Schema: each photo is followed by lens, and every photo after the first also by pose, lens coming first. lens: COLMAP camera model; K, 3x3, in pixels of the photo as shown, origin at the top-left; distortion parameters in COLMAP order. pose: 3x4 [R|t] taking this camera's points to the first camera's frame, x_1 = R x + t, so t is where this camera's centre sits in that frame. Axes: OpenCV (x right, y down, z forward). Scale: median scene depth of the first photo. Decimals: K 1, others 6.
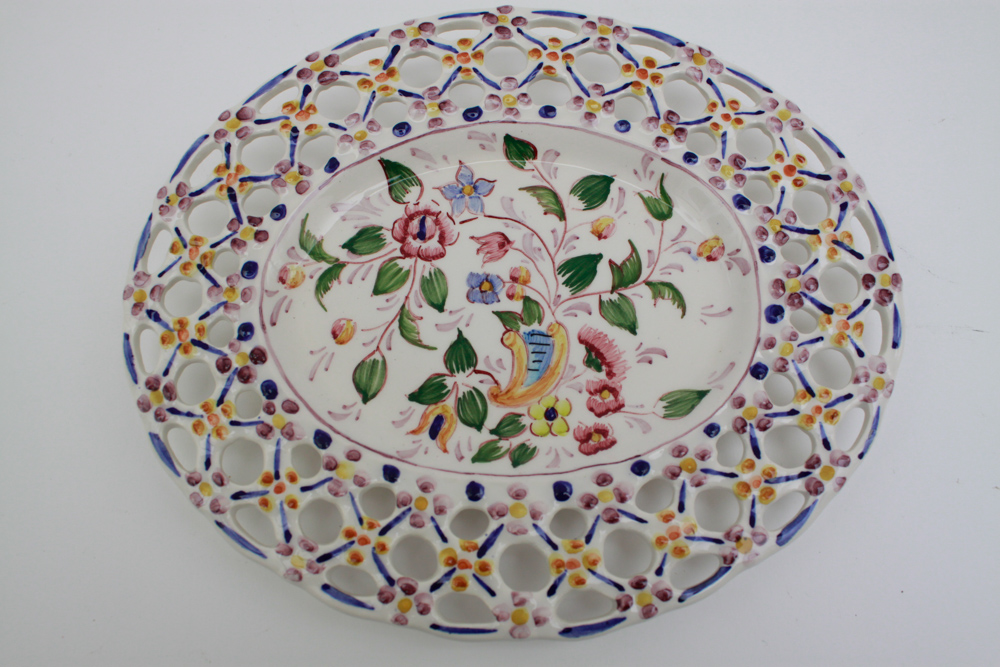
lens RADIAL K [[948.5, 0, 502.0], [0, 948.5, 330.0], [0, 0, 1]] dist [-0.148793, 0.000000]
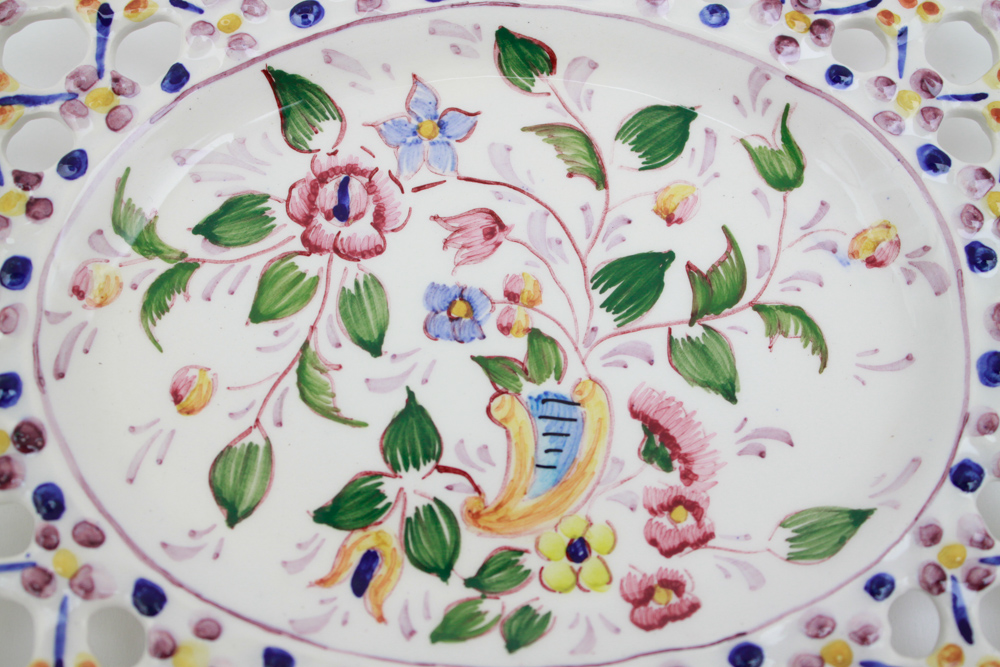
lens RADIAL K [[1535.8, 0, 500.4], [0, 1535.8, 336.1], [0, 0, 1]] dist [-0.031909, 0.000000]
pose [[0.999618, 0.014040, 0.023800, -0.014507], [-0.013982, 0.999899, -0.002593, -0.029054], [-0.023834, 0.002260, 0.999713, 0.123890]]
